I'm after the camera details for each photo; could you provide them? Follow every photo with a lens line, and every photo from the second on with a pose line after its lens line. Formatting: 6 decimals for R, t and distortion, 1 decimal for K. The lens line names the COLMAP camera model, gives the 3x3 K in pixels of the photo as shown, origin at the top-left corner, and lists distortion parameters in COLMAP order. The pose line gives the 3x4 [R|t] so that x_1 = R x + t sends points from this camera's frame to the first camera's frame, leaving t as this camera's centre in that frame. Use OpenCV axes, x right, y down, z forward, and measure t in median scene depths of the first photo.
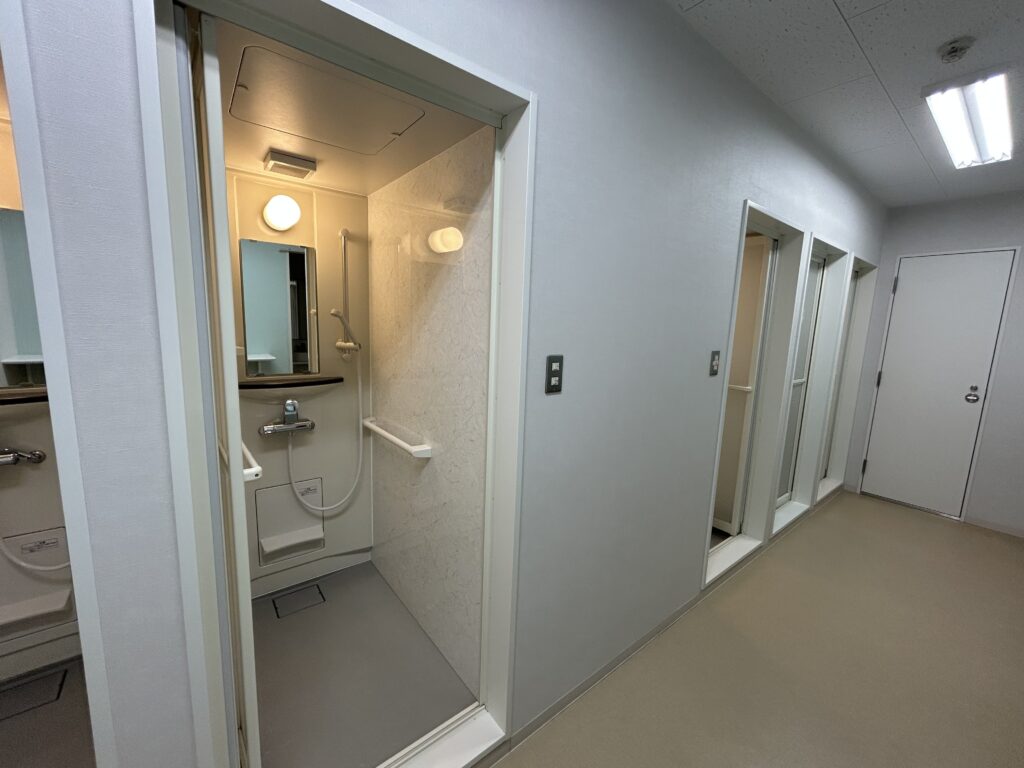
lens RADIAL K [[410.2, 0, 511.6], [0, 410.2, 389.2], [0, 0, 1]] dist [0.014338, 0.000016]
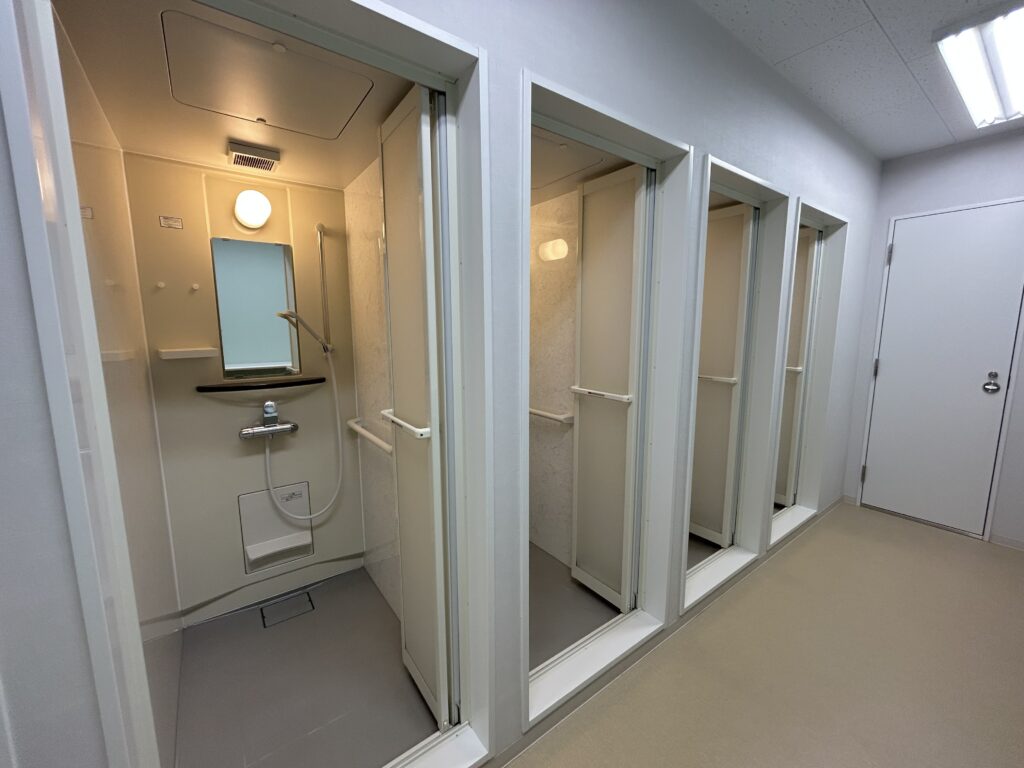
lens RADIAL K [[410.9, 0, 513.5], [0, 410.9, 380.8], [0, 0, 1]] dist [-0.000305, 0.005428]
pose [[0.998934, -0.023037, -0.040001, 0.080714], [0.022630, 0.999688, -0.010589, -0.001021], [0.040232, 0.009672, 0.999144, 0.063801]]
